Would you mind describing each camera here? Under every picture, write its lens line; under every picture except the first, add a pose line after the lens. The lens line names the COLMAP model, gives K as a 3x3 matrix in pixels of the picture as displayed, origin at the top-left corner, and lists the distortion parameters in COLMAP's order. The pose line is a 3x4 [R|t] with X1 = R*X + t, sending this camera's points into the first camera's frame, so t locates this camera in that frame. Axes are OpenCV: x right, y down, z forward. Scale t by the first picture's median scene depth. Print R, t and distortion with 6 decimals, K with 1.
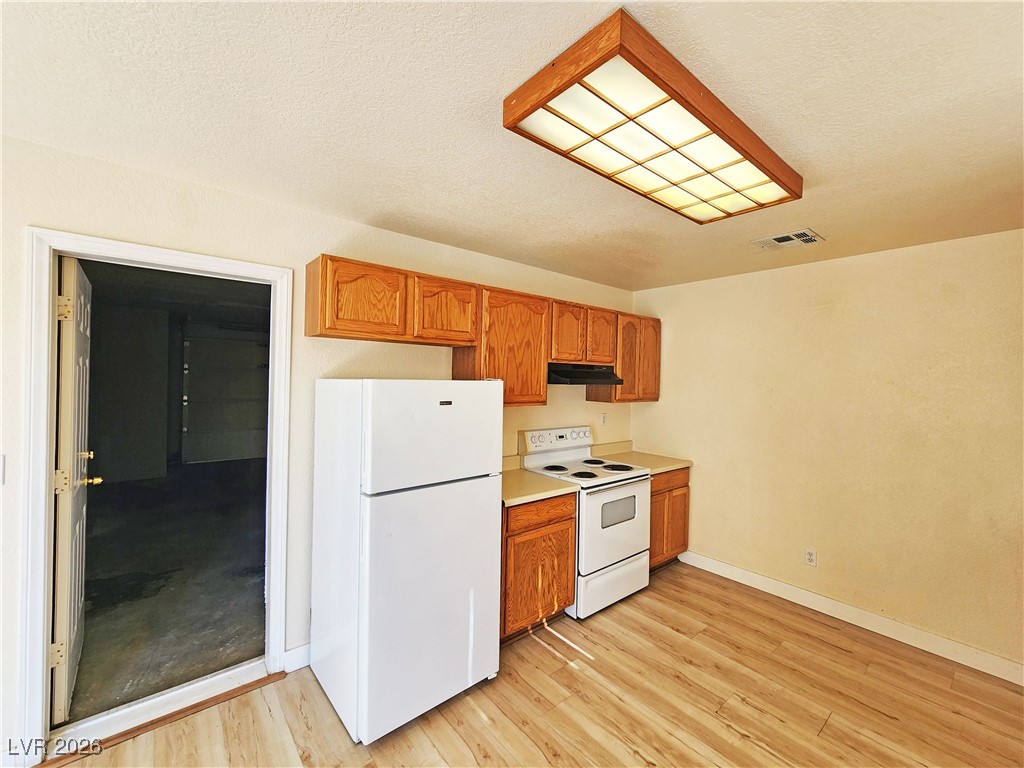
lens RADIAL K [[422.9, 0, 509.8], [0, 422.9, 377.3], [0, 0, 1]] dist [-0.000883, -0.000009]
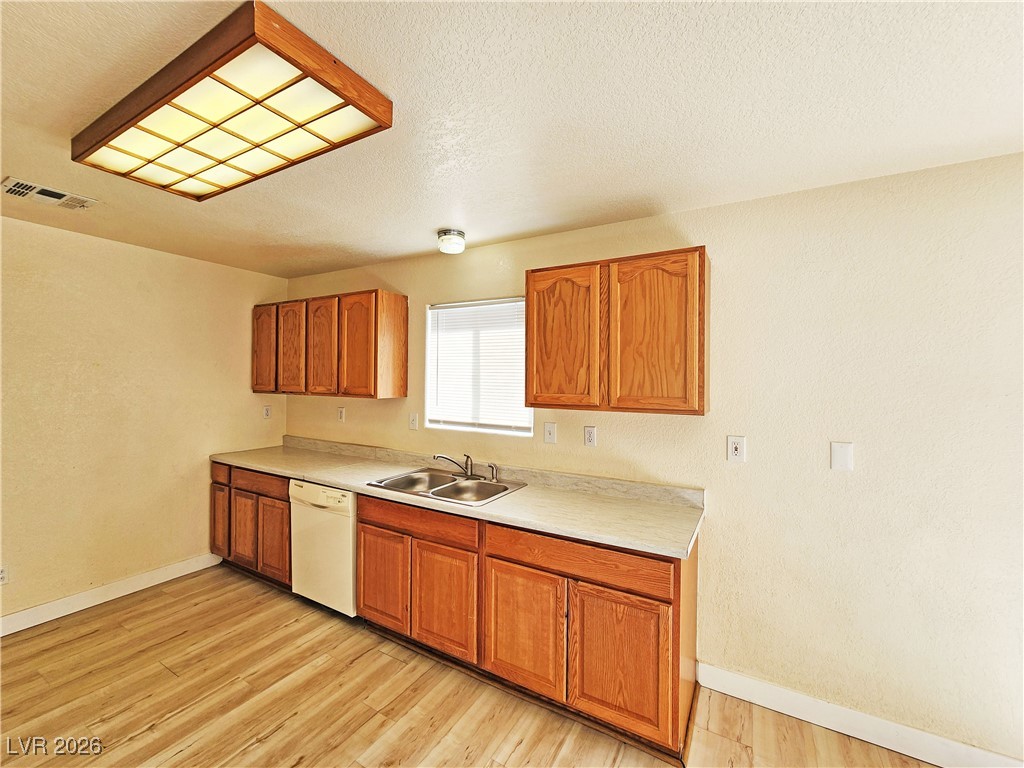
lens RADIAL K [[422.9, 0, 509.8], [0, 422.9, 377.3], [0, 0, 1]] dist [-0.000883, -0.000009]
pose [[-0.343576, -0.023527, 0.938830, -0.548597], [-0.020812, 0.999631, 0.017434, 0.006234], [-0.938894, -0.013549, -0.343939, 0.499871]]
